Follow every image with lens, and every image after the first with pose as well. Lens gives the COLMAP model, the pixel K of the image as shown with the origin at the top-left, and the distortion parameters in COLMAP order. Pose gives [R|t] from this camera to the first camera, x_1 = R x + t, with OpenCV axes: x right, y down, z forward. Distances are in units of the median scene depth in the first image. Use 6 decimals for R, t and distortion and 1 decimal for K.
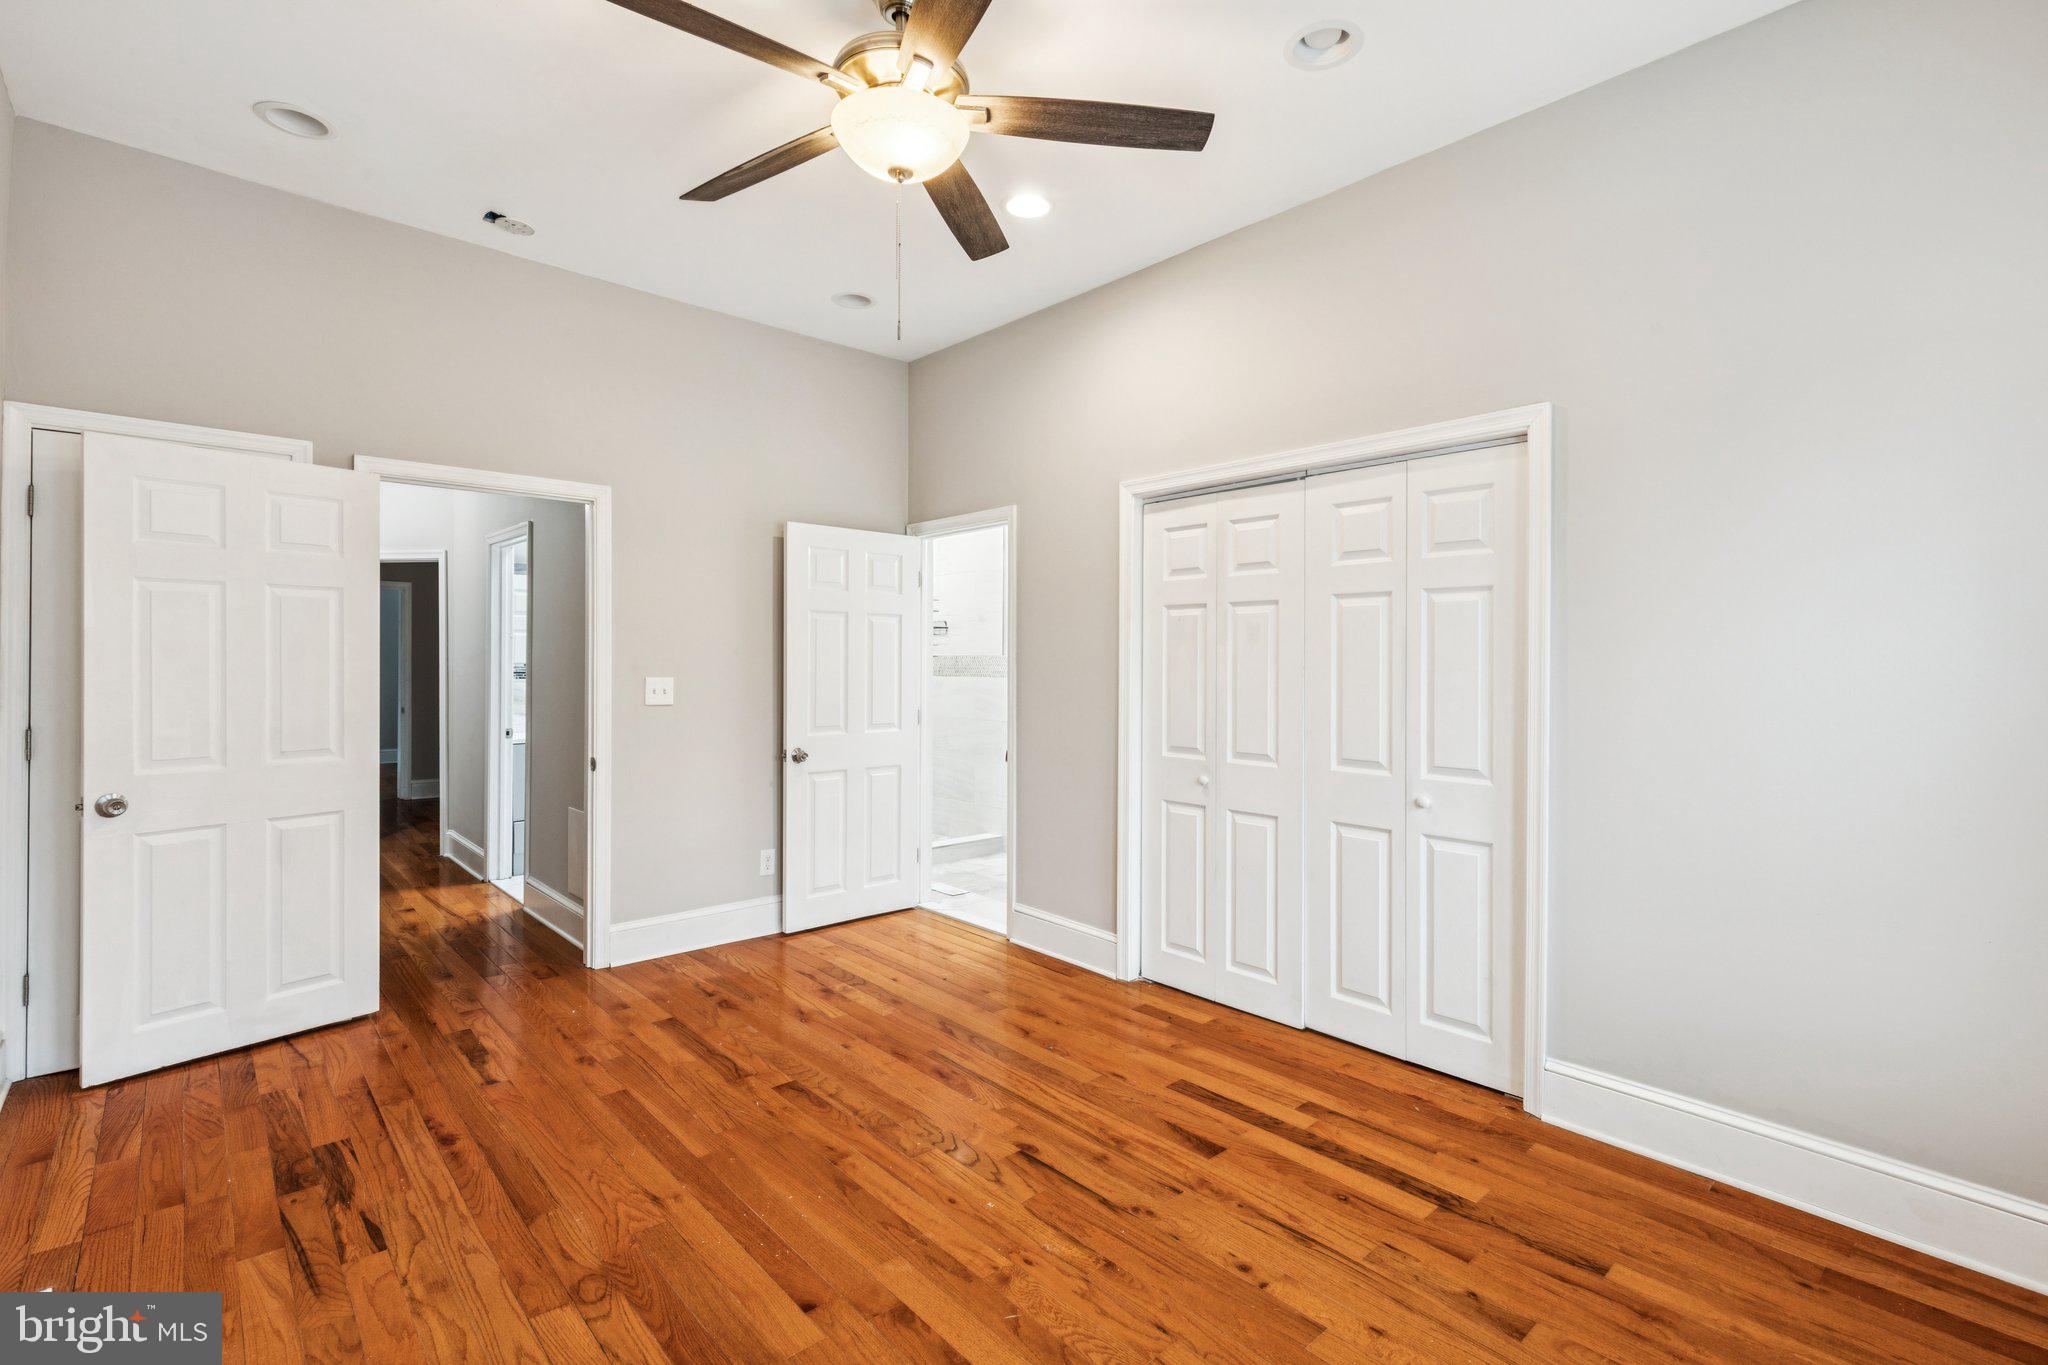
lens RADIAL K [[960.8, 0, 1026.4], [0, 960.8, 654.8], [0, 0, 1]] dist [0.012189, -0.000457]
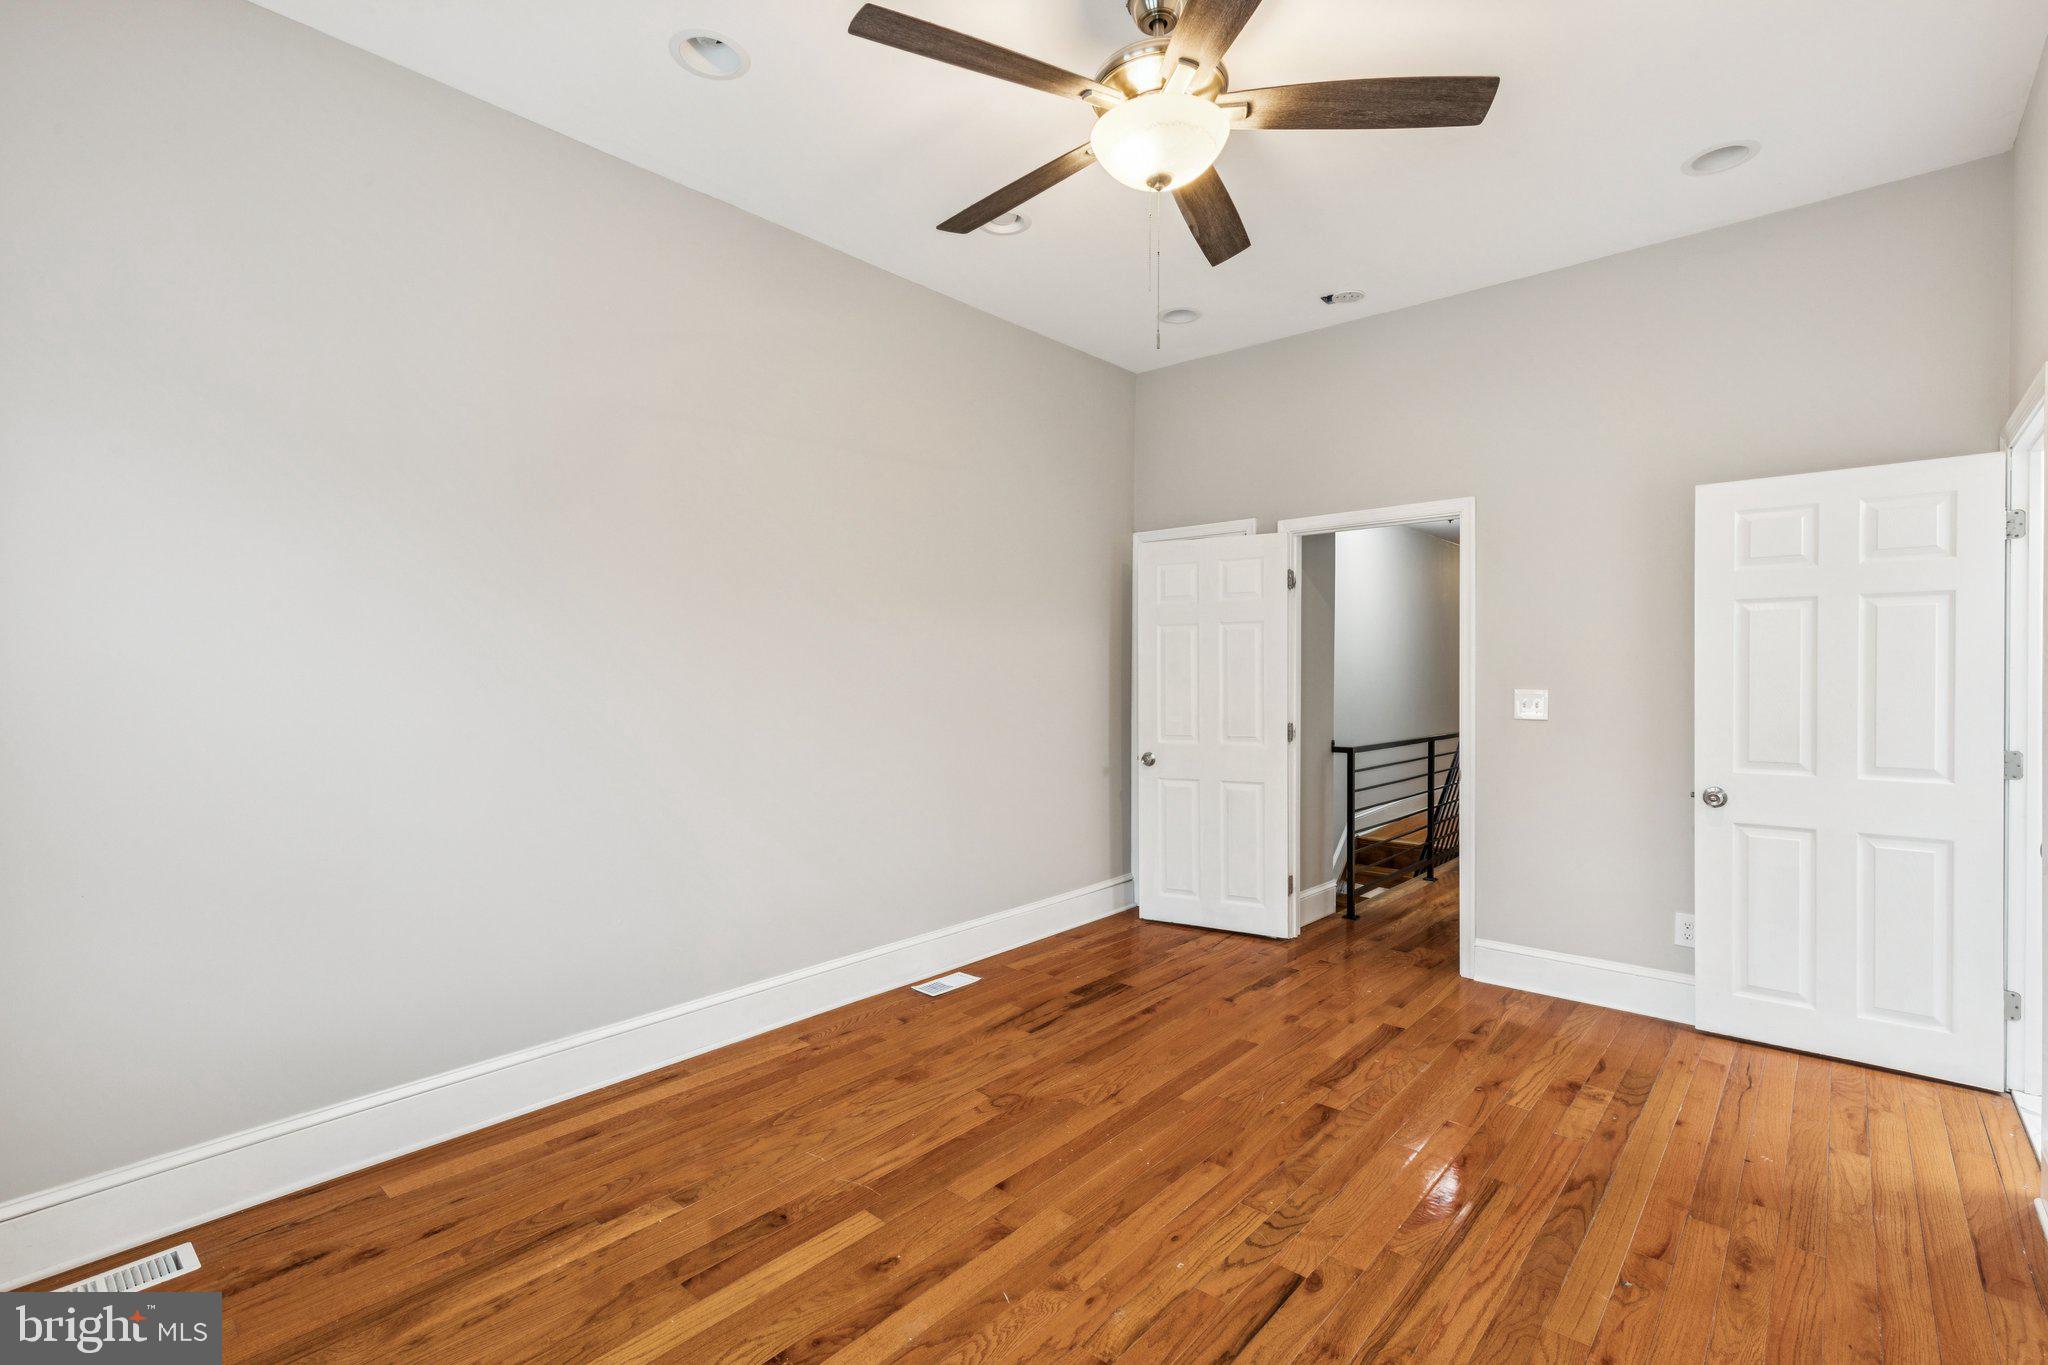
lens RADIAL K [[931.6, 0, 1030.8], [0, 931.6, 657.5], [0, 0, 1]] dist [0.011063, -0.000922]
pose [[0.101418, -0.023335, -0.994570, 0.673327], [0.012313, 0.999678, -0.022199, 0.009662], [0.994768, -0.009994, 0.101673, 0.617544]]
